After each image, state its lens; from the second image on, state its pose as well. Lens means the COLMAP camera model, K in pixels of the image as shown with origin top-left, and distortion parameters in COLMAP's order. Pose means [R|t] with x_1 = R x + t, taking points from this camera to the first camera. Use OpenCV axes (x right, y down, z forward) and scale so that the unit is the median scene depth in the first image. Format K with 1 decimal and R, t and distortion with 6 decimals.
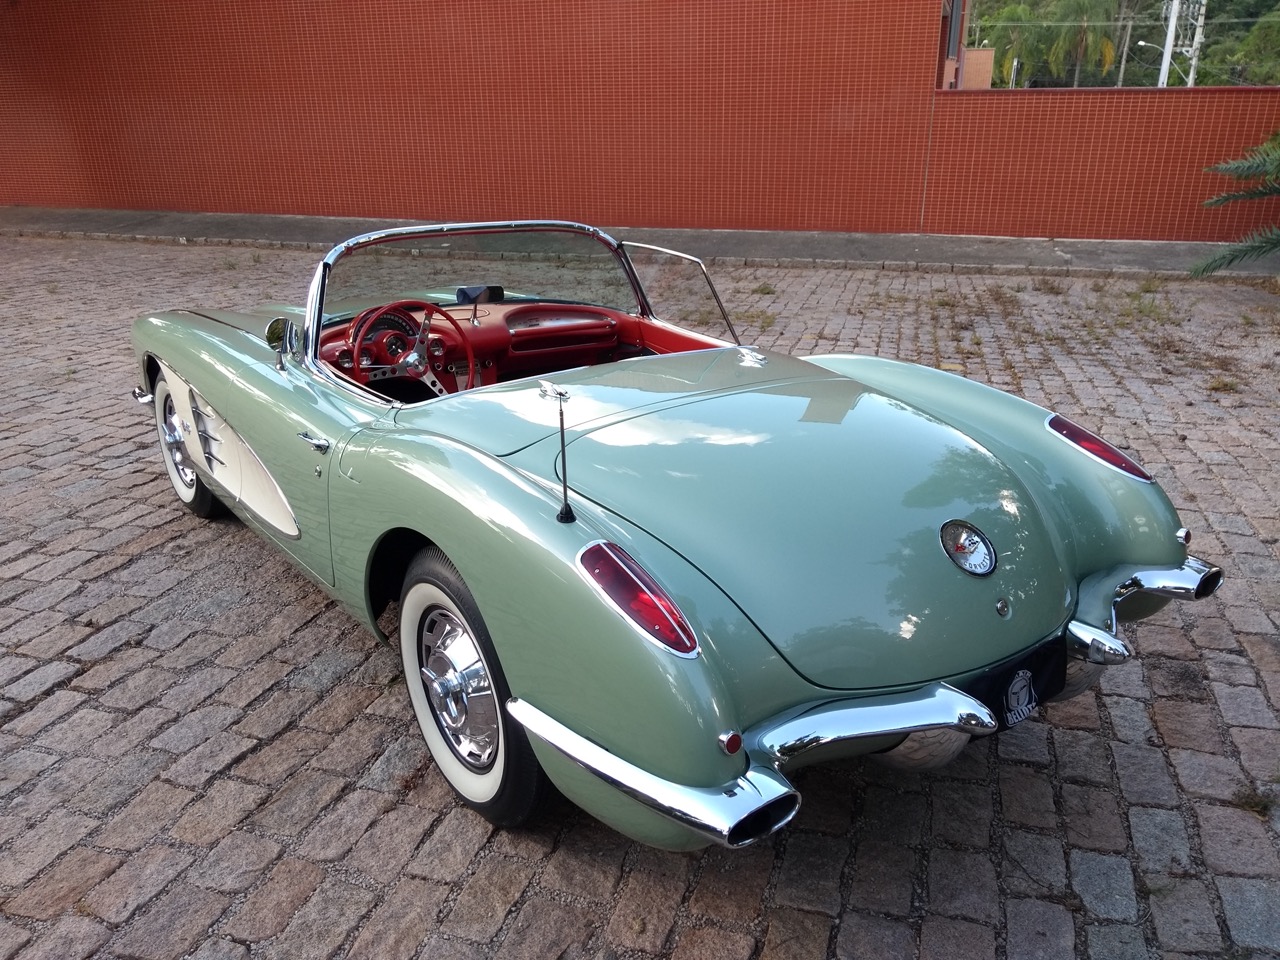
lens RADIAL K [[971.7, 0, 640.0], [0, 971.7, 480.0], [0, 0, 1]] dist [0.035318, -0.058484]
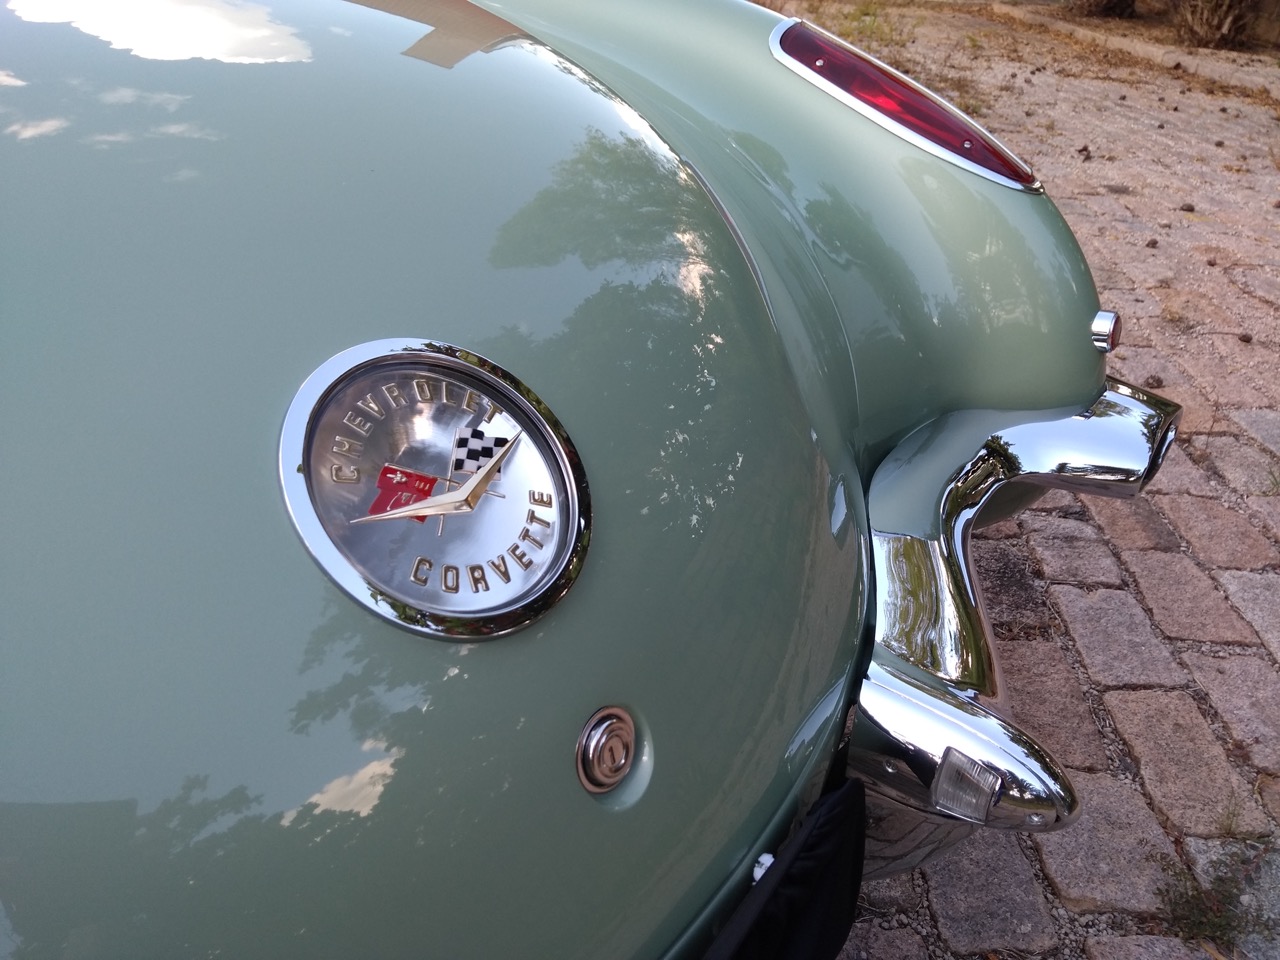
lens RADIAL K [[971.7, 0, 640.0], [0, 971.7, 480.0], [0, 0, 1]] dist [0.035318, -0.058484]
pose [[0.960974, -0.094481, 0.260006, 0.235530], [0.033684, 0.972840, 0.229015, 0.017247], [-0.274582, -0.211320, 0.938056, 0.582546]]
